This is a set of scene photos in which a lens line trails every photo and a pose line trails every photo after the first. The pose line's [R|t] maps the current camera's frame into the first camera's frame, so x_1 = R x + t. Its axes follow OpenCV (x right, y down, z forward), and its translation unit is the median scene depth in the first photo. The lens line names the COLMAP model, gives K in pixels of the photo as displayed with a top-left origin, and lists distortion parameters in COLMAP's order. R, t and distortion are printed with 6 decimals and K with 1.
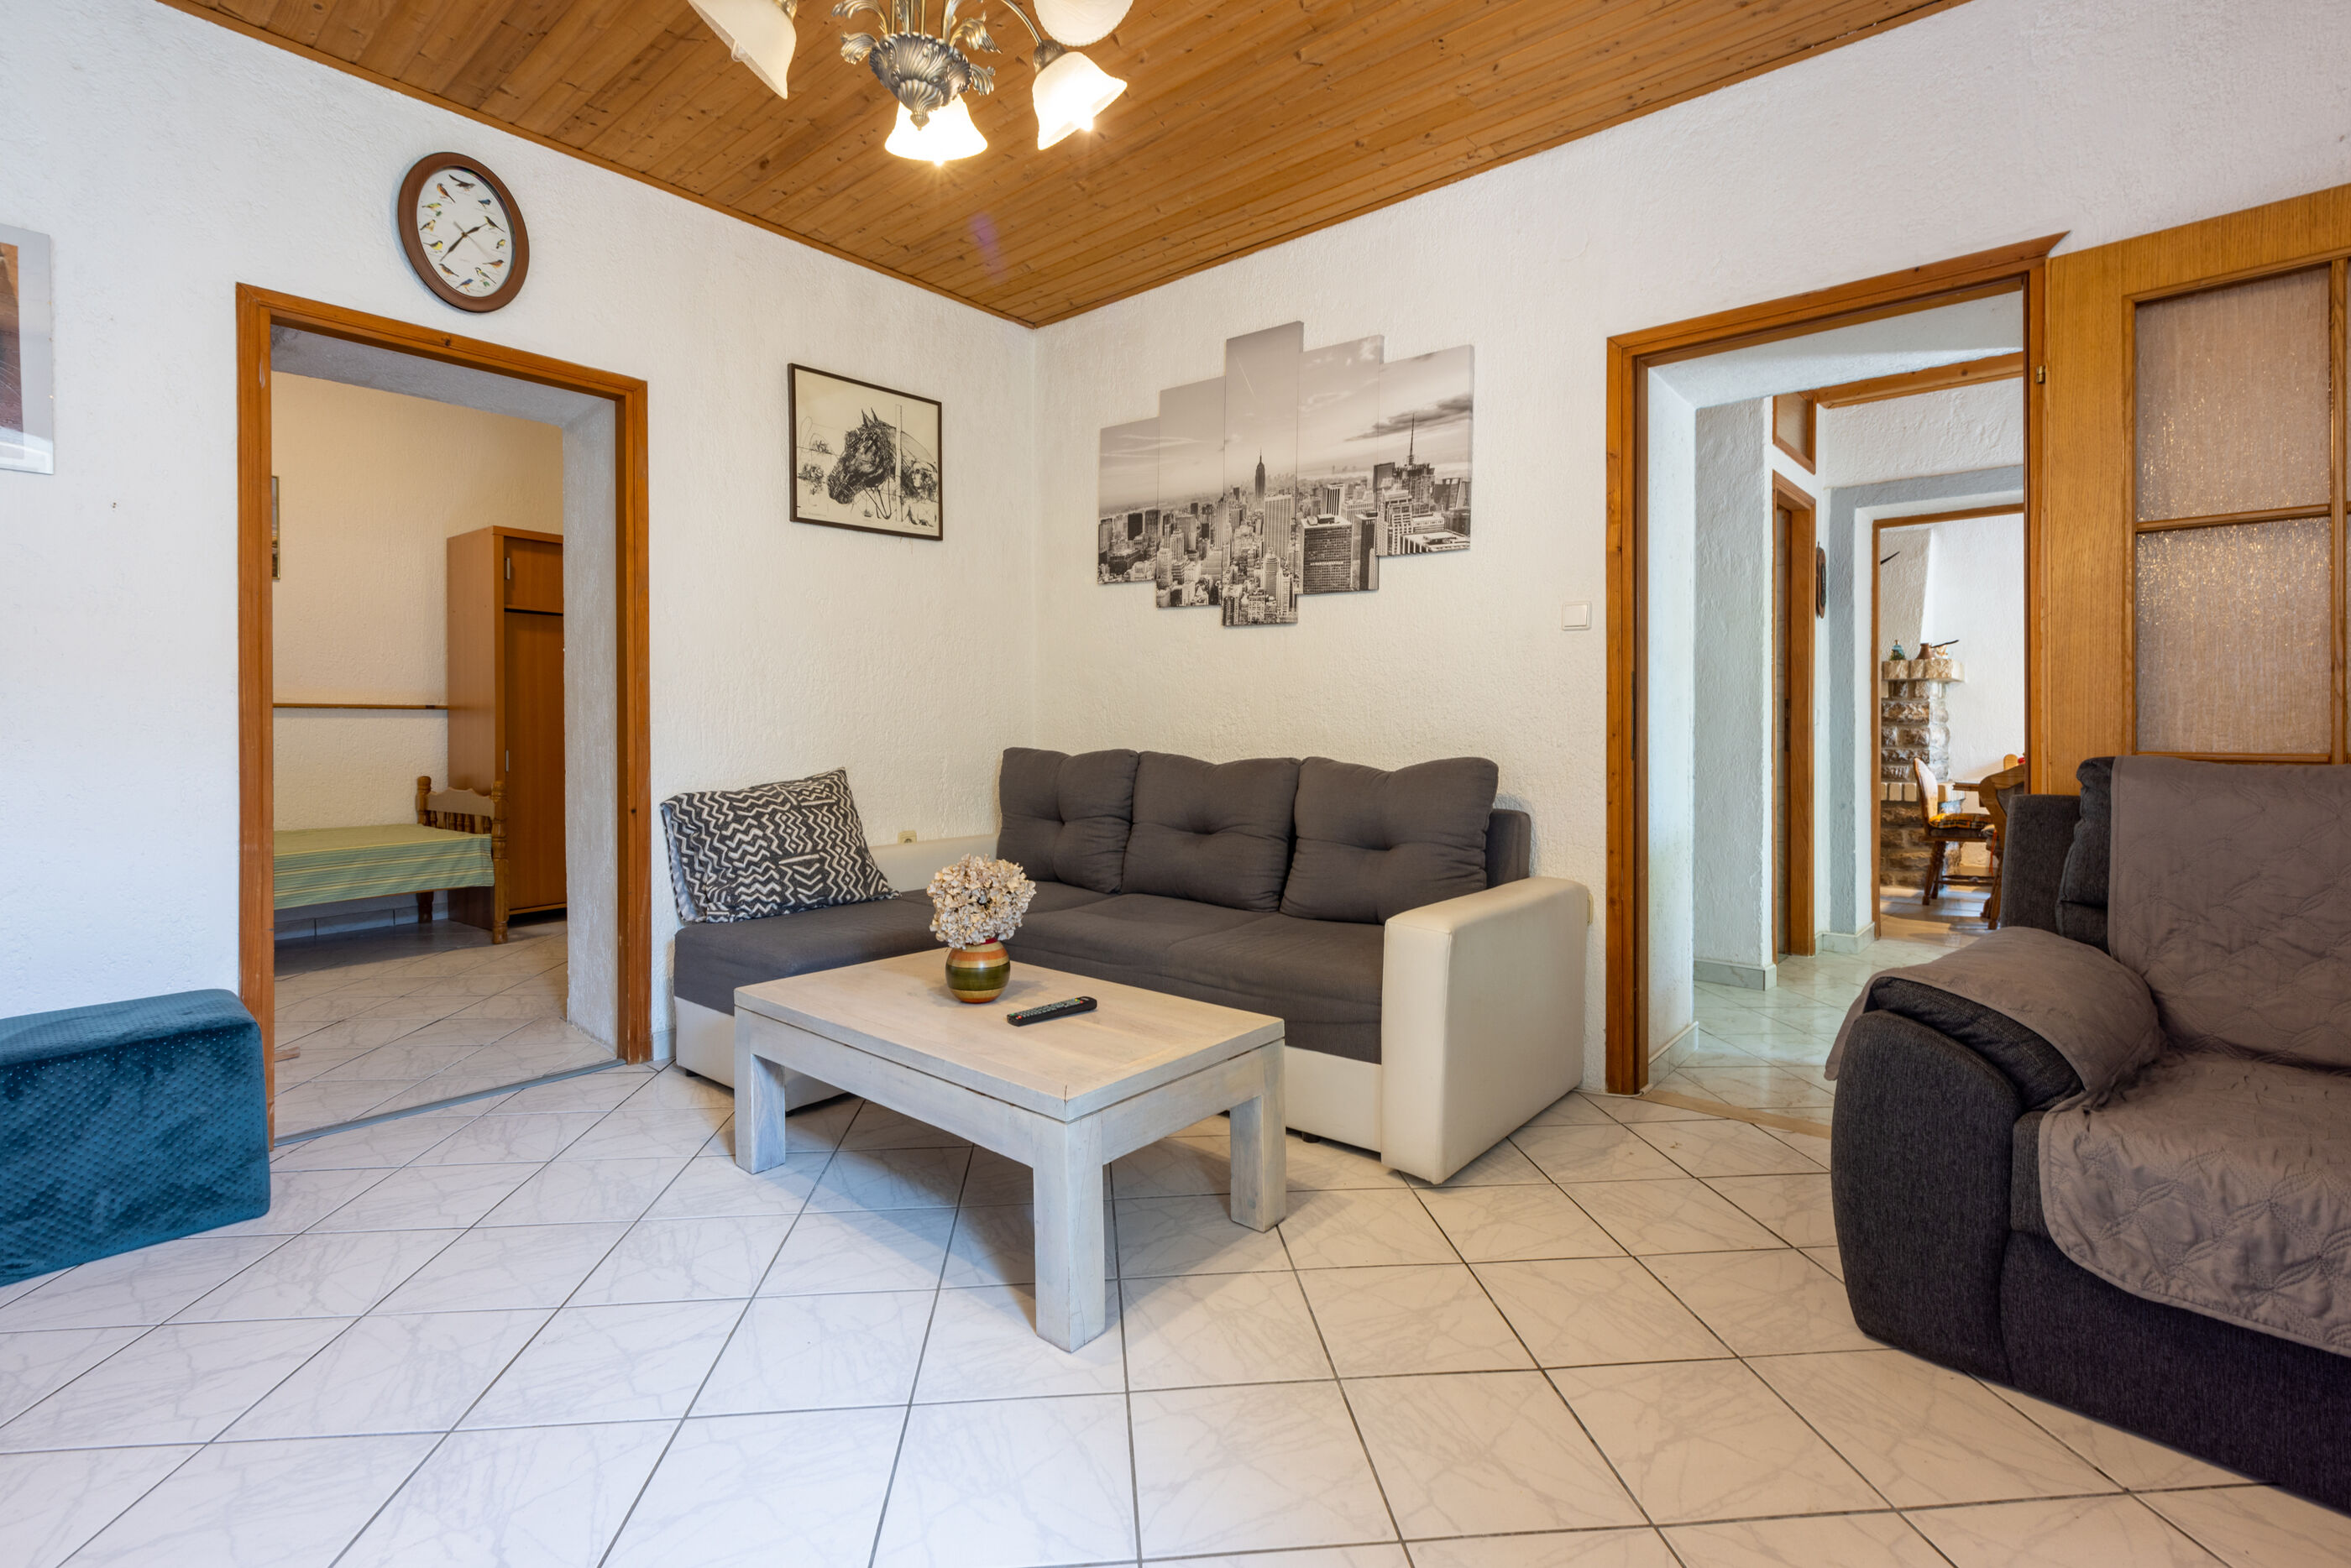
lens RADIAL K [[1061.3, 0, 1167.1], [0, 1061.3, 736.5], [0, 0, 1]] dist [0.002074, -0.001451]
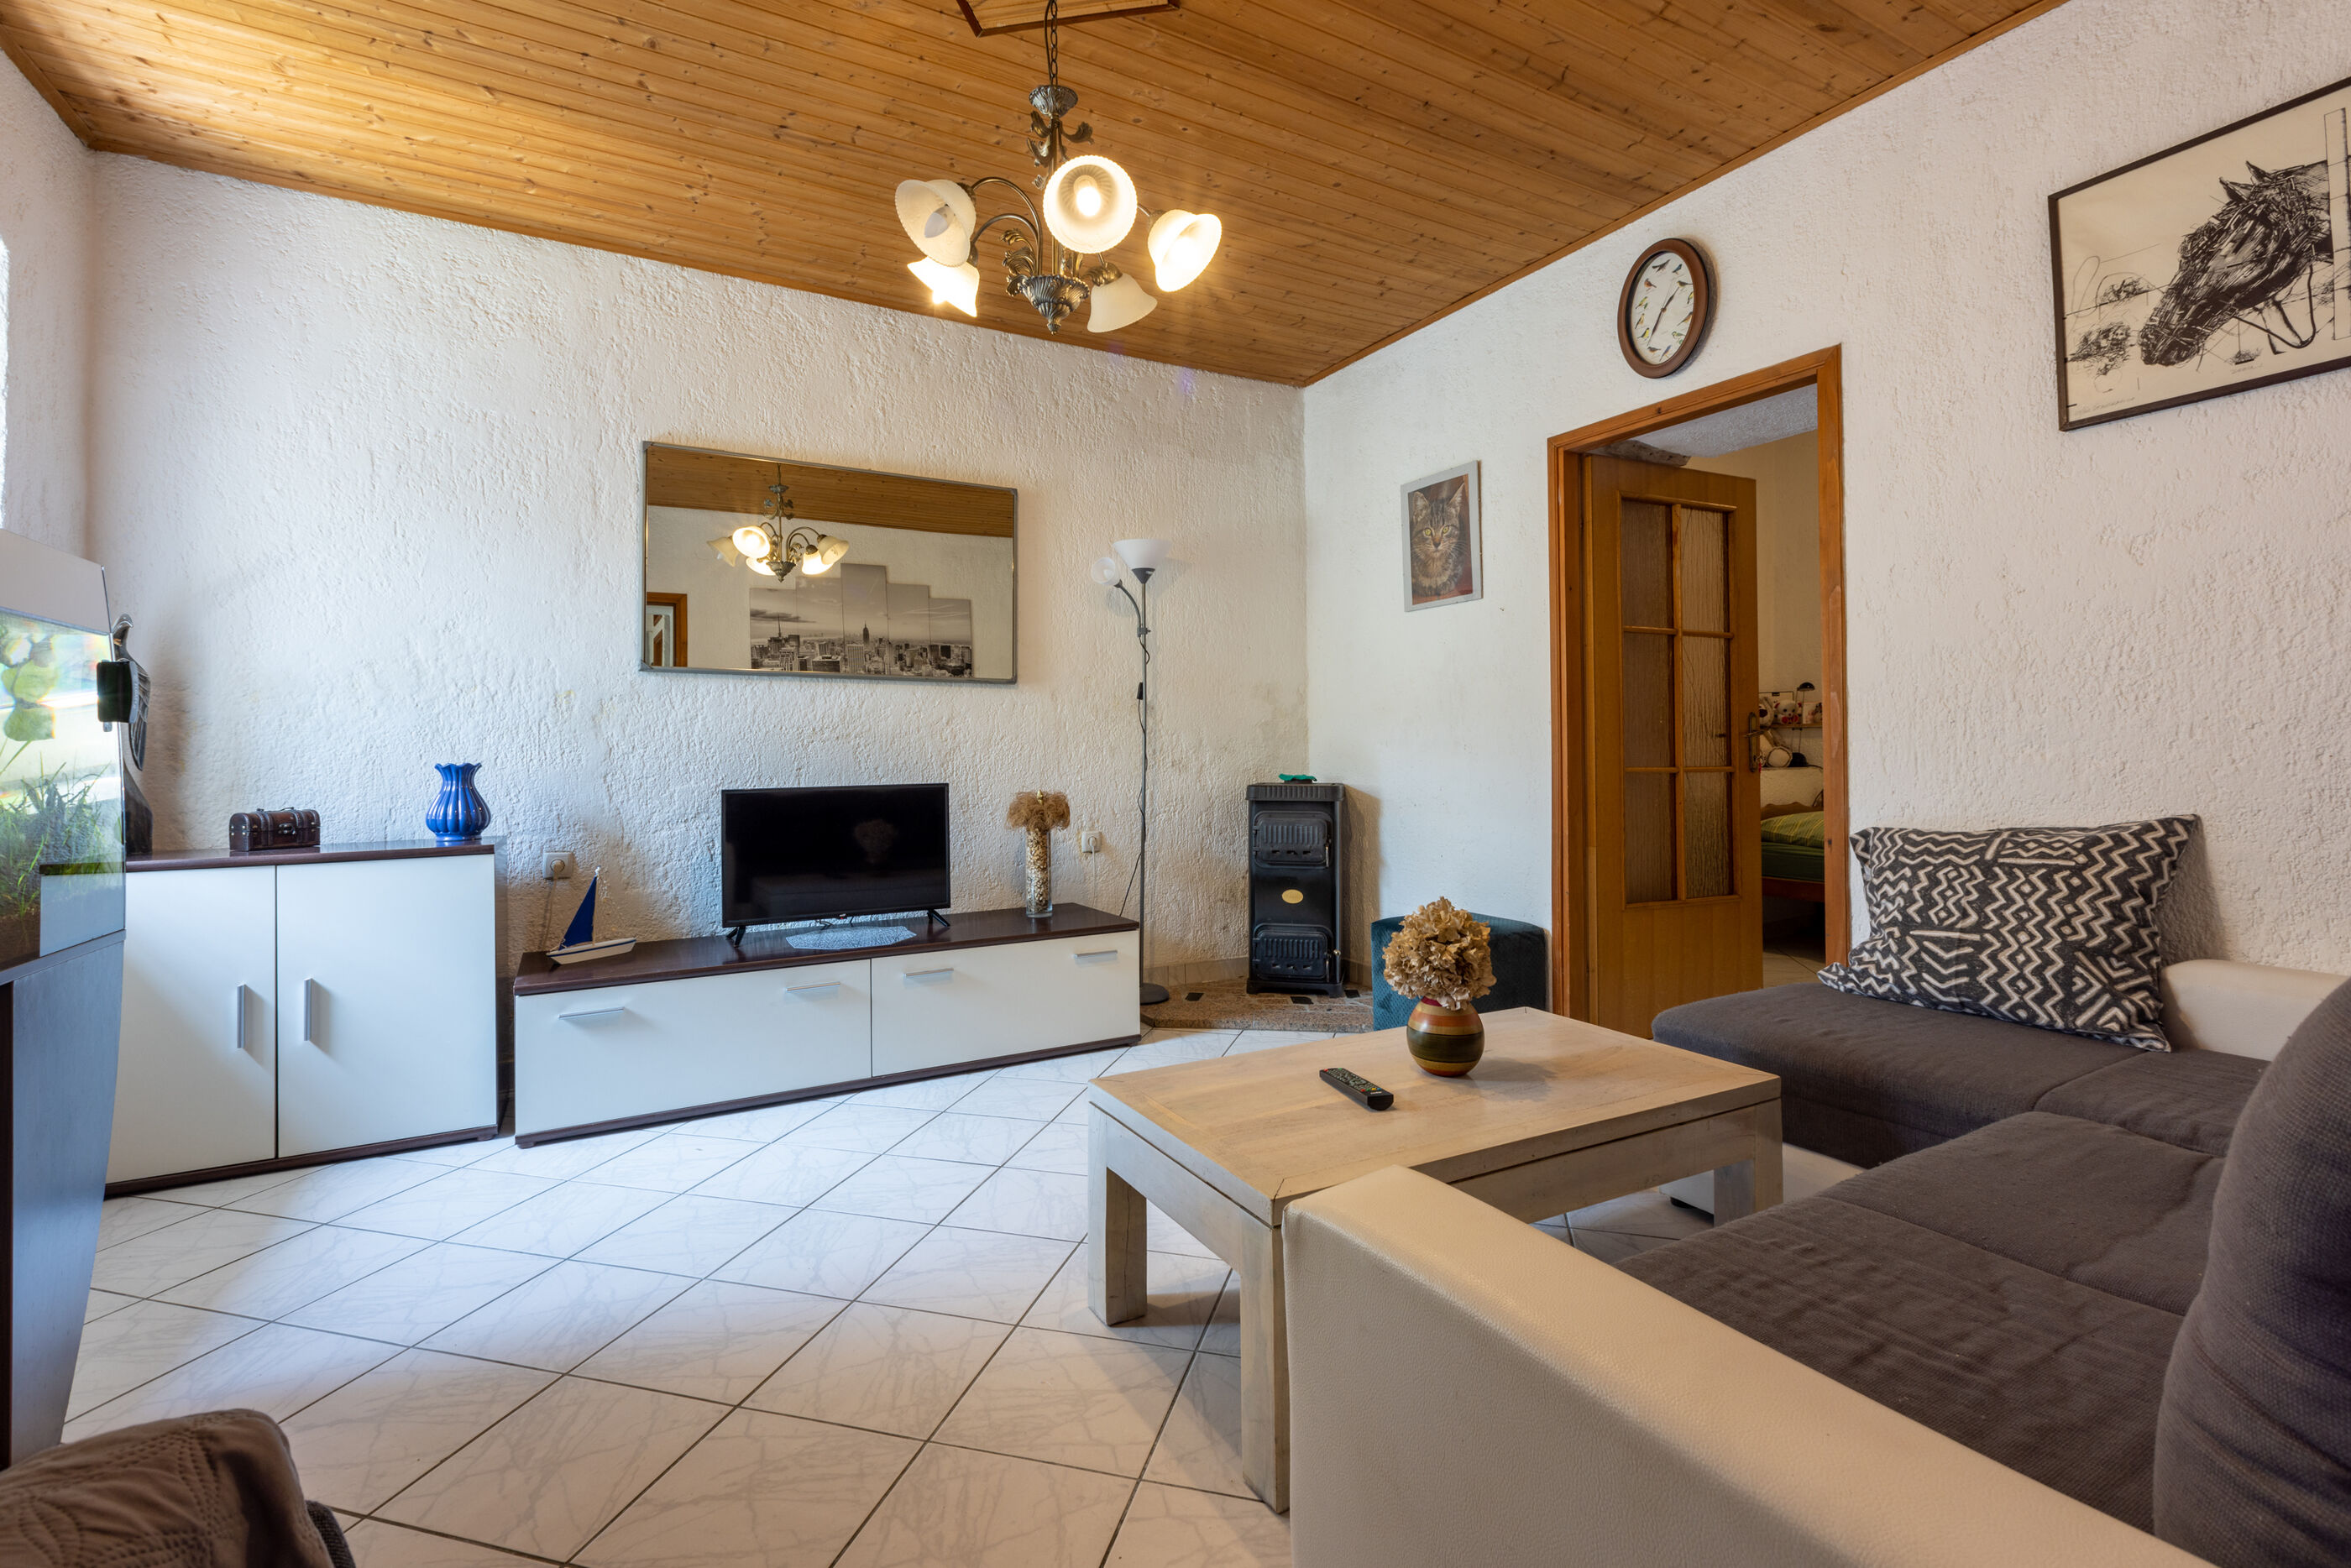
lens RADIAL K [[1061.3, 0, 1171.6], [0, 1061.3, 740.3], [0, 0, 1]] dist [0.002074, -0.001451]
pose [[-0.348941, -0.004068, -0.937136, 0.483088], [-0.002140, 0.999991, -0.003544, -0.008992], [0.937142, 0.000769, -0.348947, 0.759711]]
